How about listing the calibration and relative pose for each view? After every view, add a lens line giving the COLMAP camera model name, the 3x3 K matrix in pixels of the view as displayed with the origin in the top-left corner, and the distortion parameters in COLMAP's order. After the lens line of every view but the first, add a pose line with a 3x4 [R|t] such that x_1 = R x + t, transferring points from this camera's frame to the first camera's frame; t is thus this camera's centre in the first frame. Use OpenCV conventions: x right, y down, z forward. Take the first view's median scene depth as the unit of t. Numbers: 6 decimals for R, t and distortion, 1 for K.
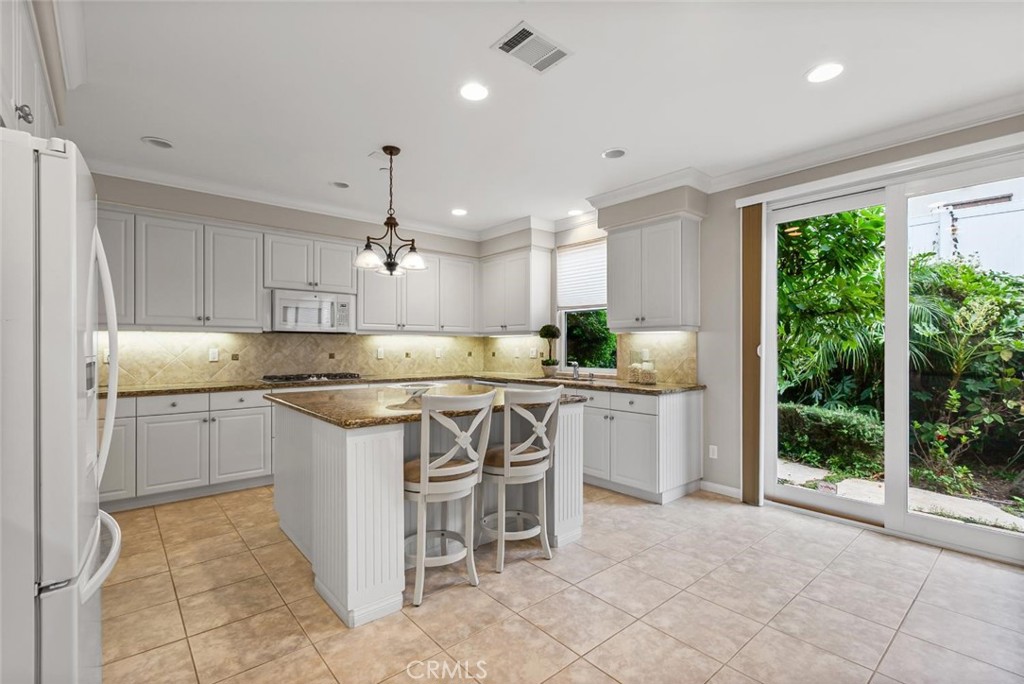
lens RADIAL K [[473.1, 0, 510.2], [0, 473.1, 343.2], [0, 0, 1]] dist [0.001446, -0.001095]
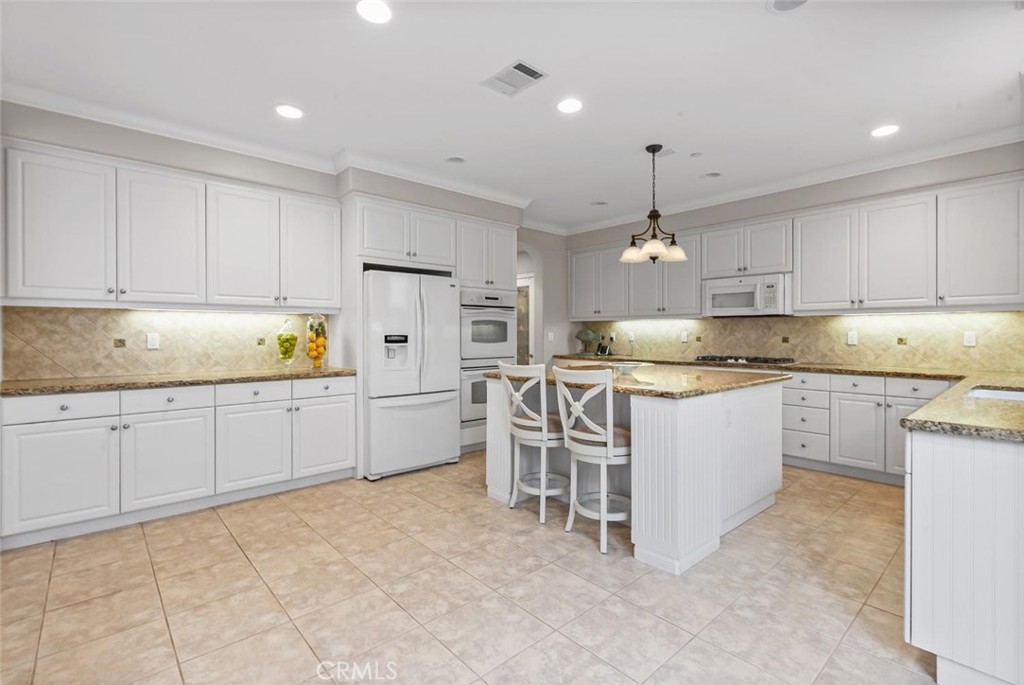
lens RADIAL K [[459.7, 0, 496.7], [0, 459.7, 337.6], [0, 0, 1]] dist [-0.032802, -0.000176]
pose [[-0.004080, 0.011763, -0.999922, 0.574828], [0.009732, 0.999884, 0.011723, 0.007015], [0.999944, -0.009684, -0.004194, 0.461465]]
